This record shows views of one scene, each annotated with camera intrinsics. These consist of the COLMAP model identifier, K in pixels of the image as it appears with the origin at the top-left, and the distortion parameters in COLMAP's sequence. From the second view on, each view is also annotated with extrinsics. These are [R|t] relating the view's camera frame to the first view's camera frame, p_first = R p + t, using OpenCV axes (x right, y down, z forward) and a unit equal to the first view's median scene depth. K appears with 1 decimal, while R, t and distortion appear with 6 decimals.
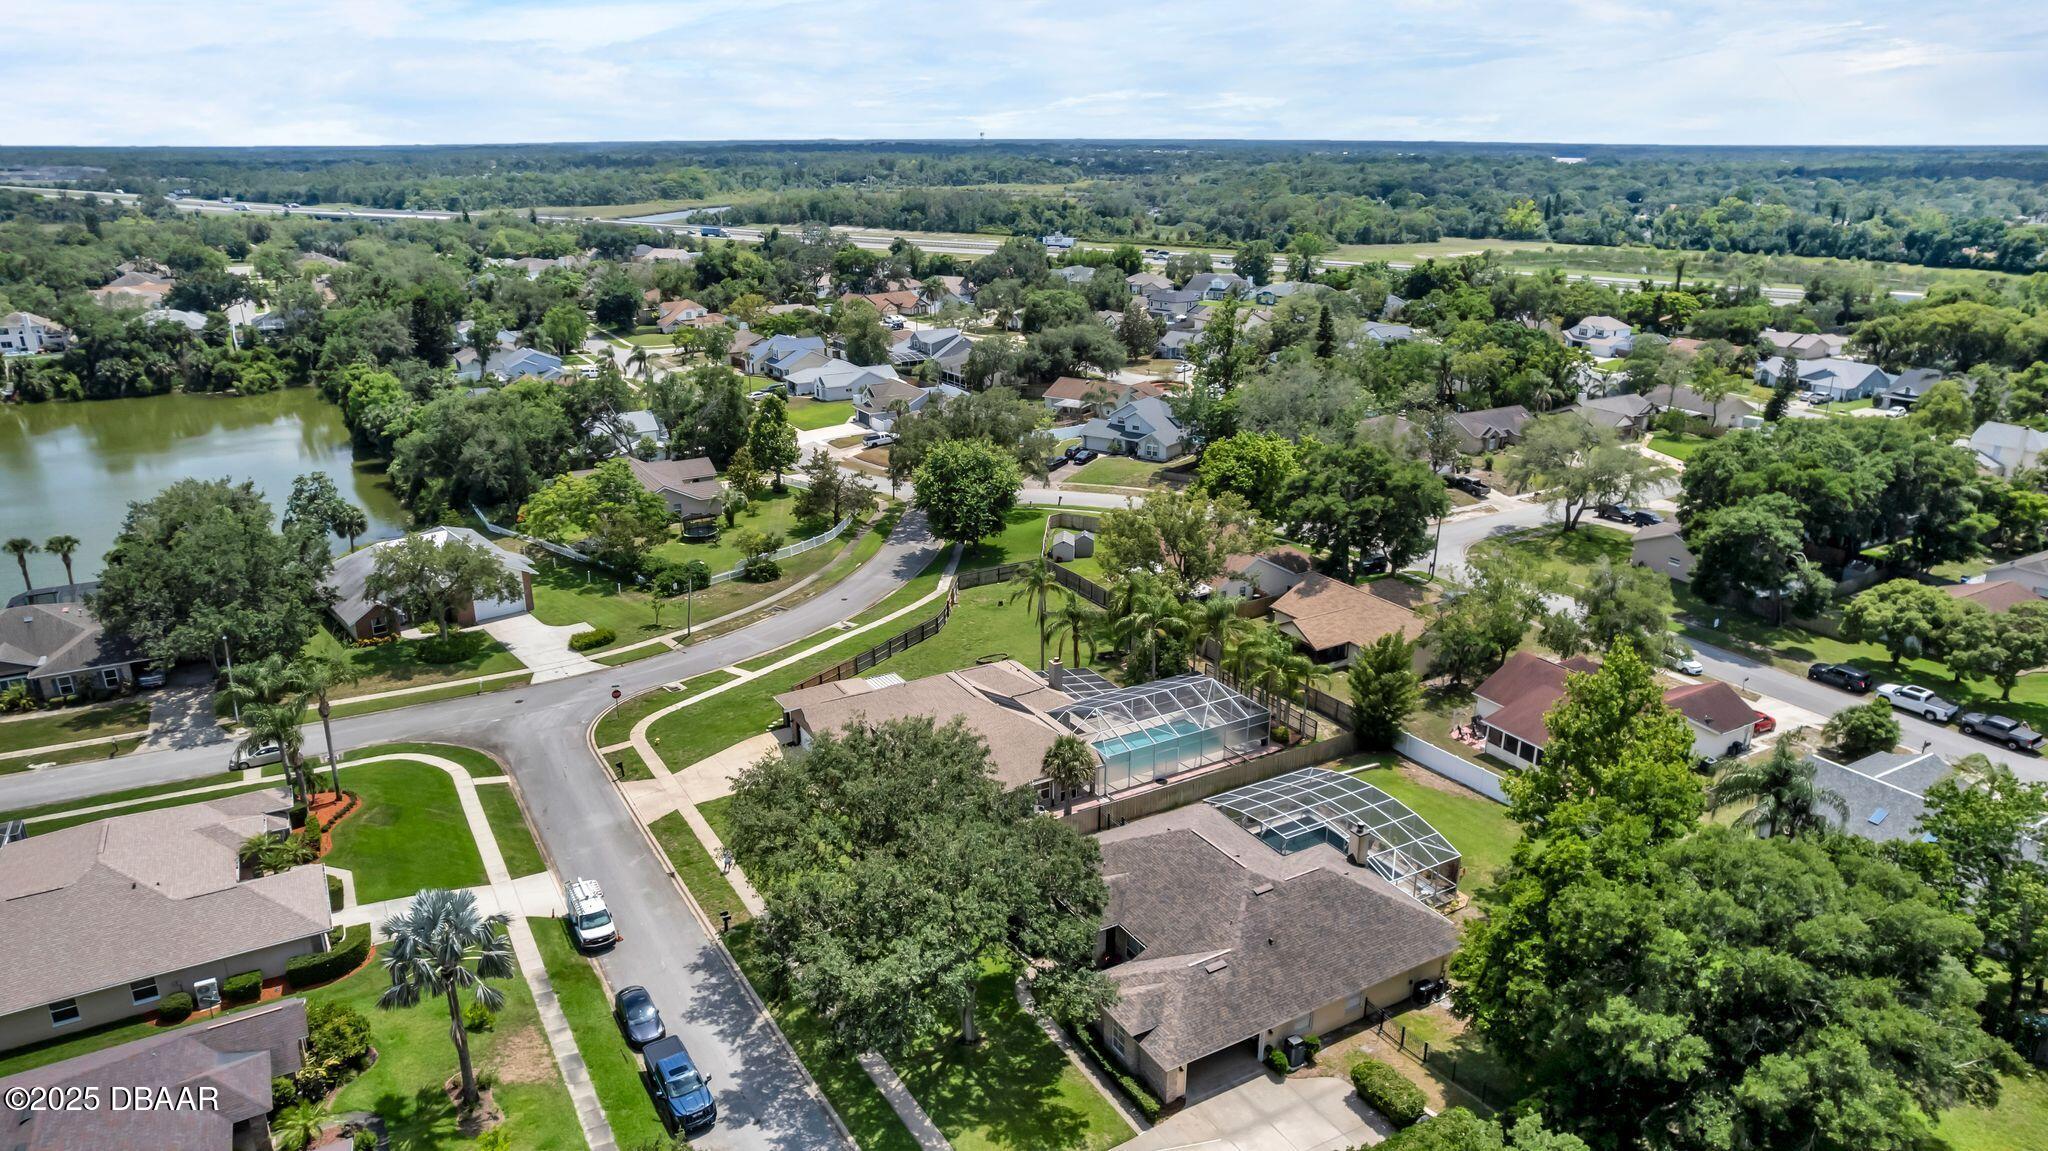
lens RADIAL K [[1314.1, 0, 1024.0], [0, 1314.1, 575.5], [0, 0, 1]] dist [-0.079463, 0.070827]
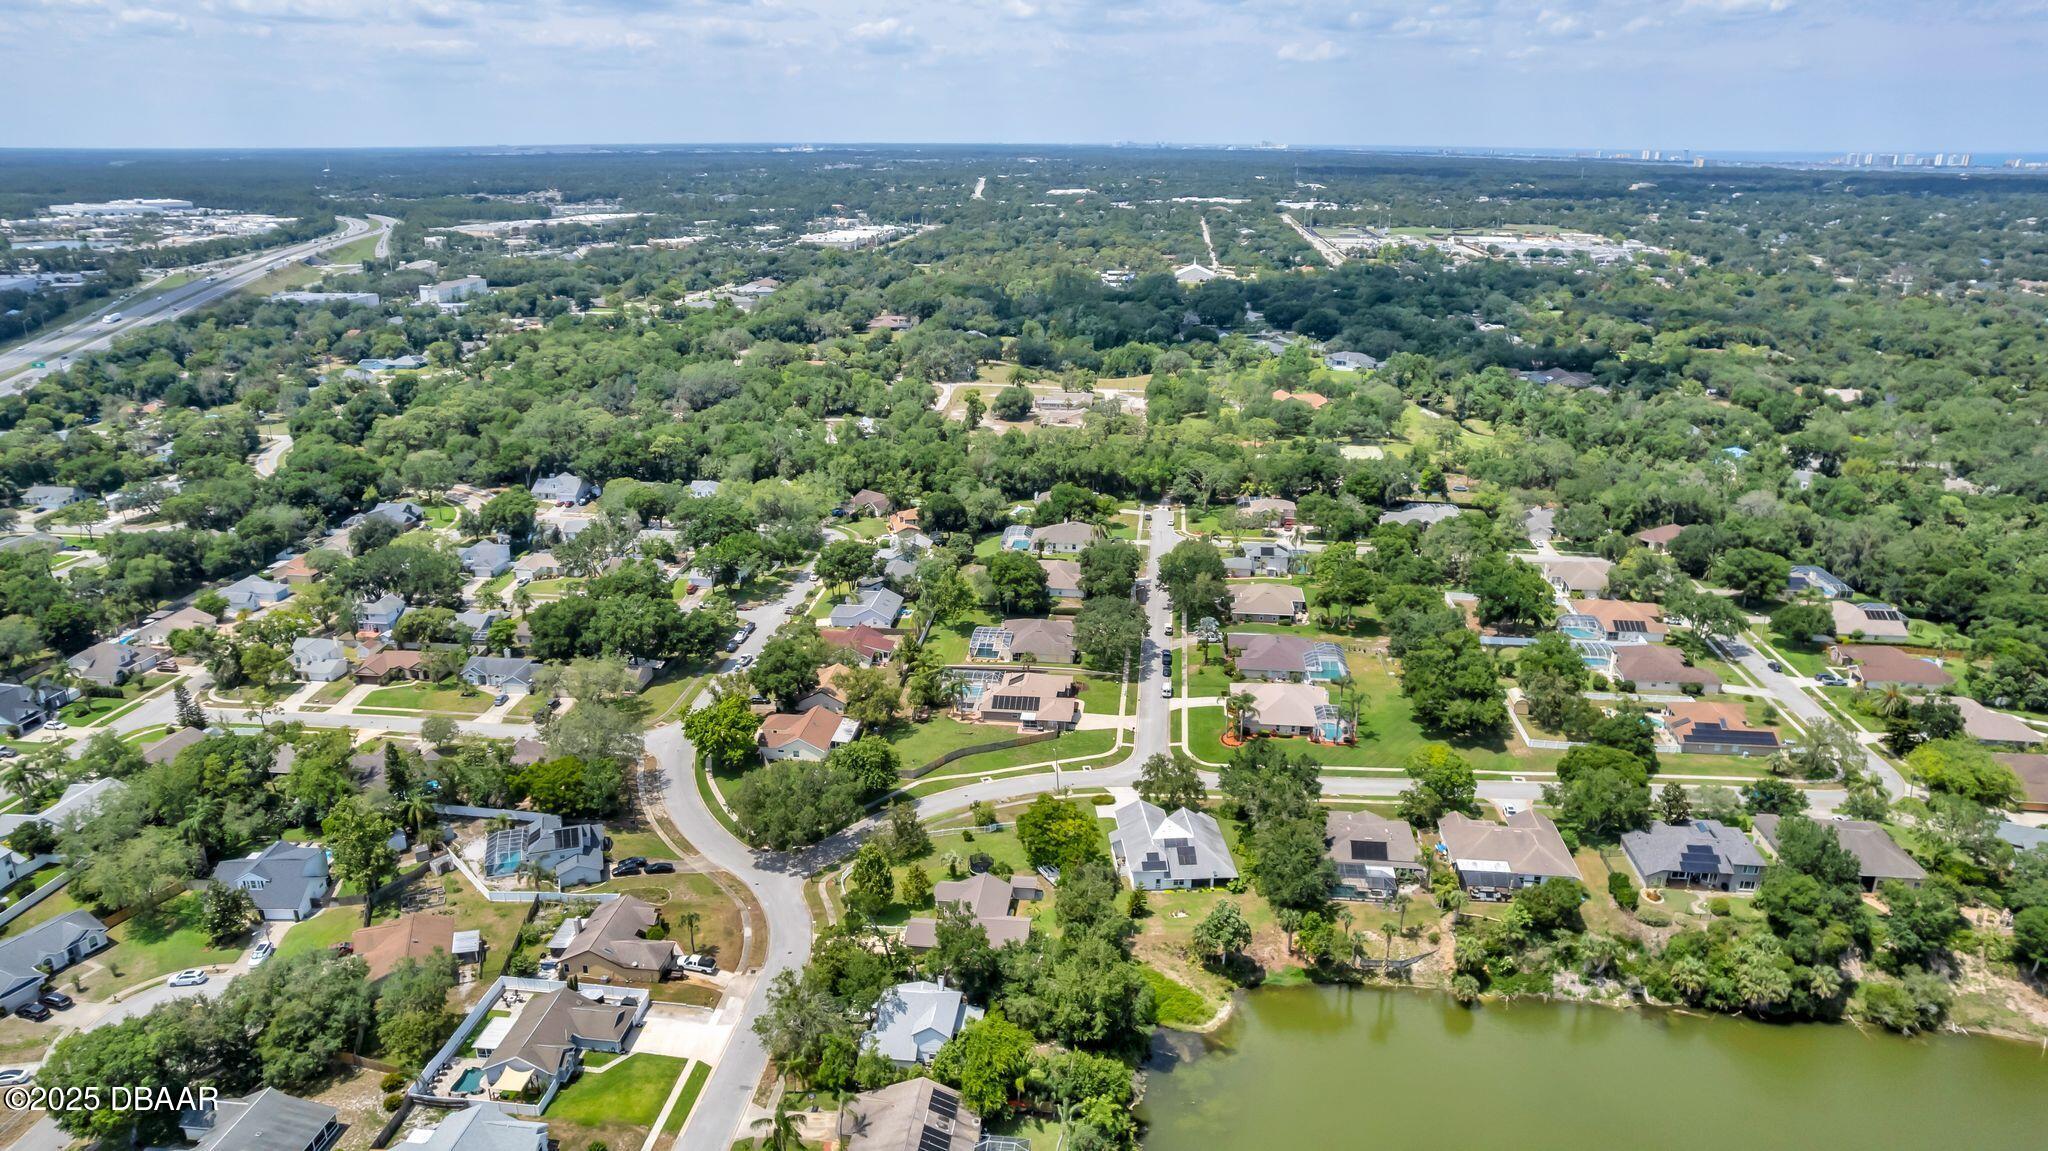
lens RADIAL K [[1314.1, 0, 1024.0], [0, 1314.1, 575.5], [0, 0, 1]] dist [-0.079463, 0.070827]
pose [[-0.805244, -0.190554, 0.561491, -1.257818], [0.188290, 0.815765, 0.546877, -1.306050], [-0.562254, 0.546092, -0.621010, 2.076837]]
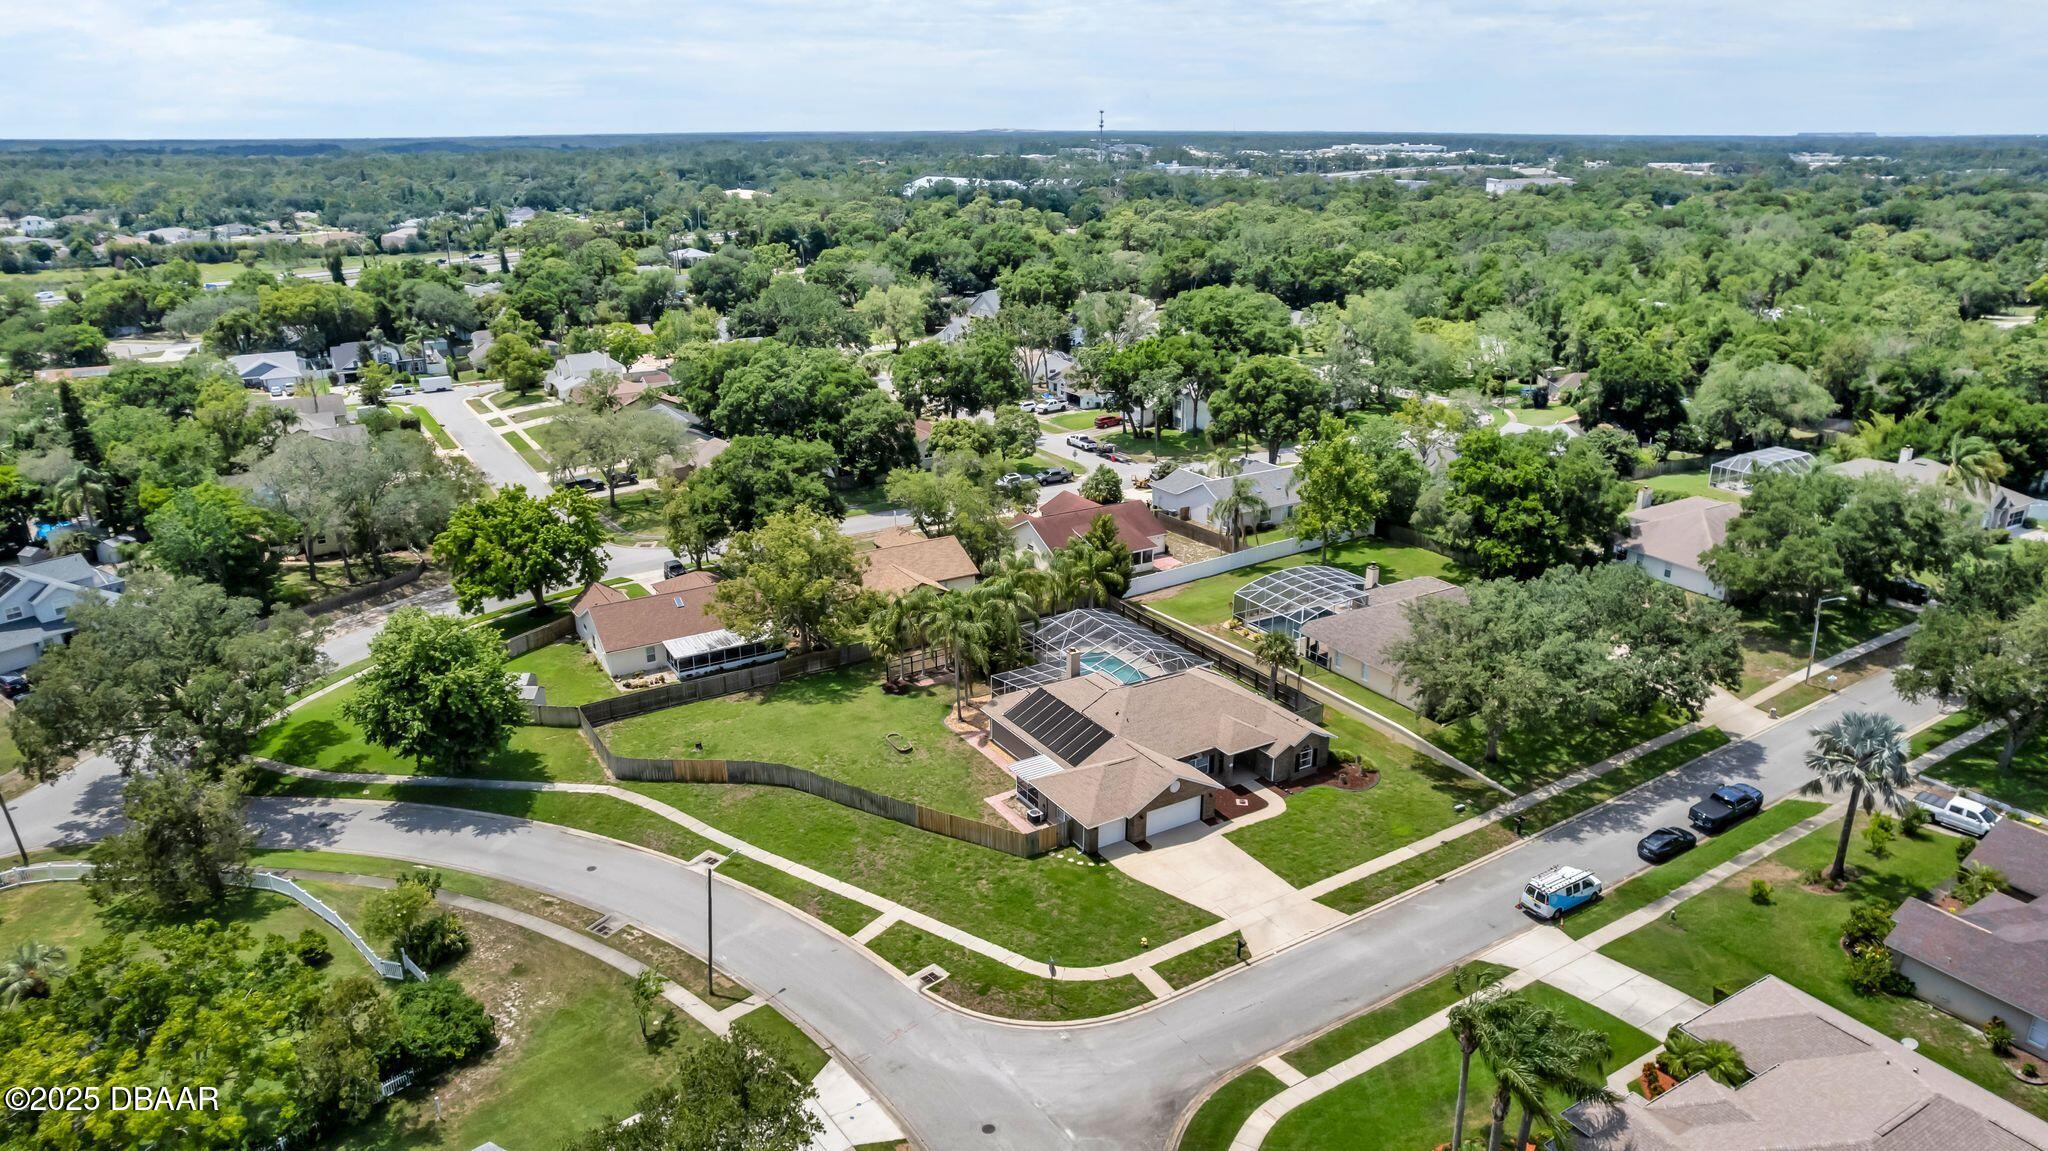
lens RADIAL K [[1314.1, 0, 1024.0], [0, 1314.1, 575.5], [0, 0, 1]] dist [-0.079463, 0.070827]
pose [[-0.015524, -0.324624, 0.945716, -0.753094], [0.323122, 0.893451, 0.311988, -0.260433], [-0.946230, 0.310425, 0.091023, 0.761053]]
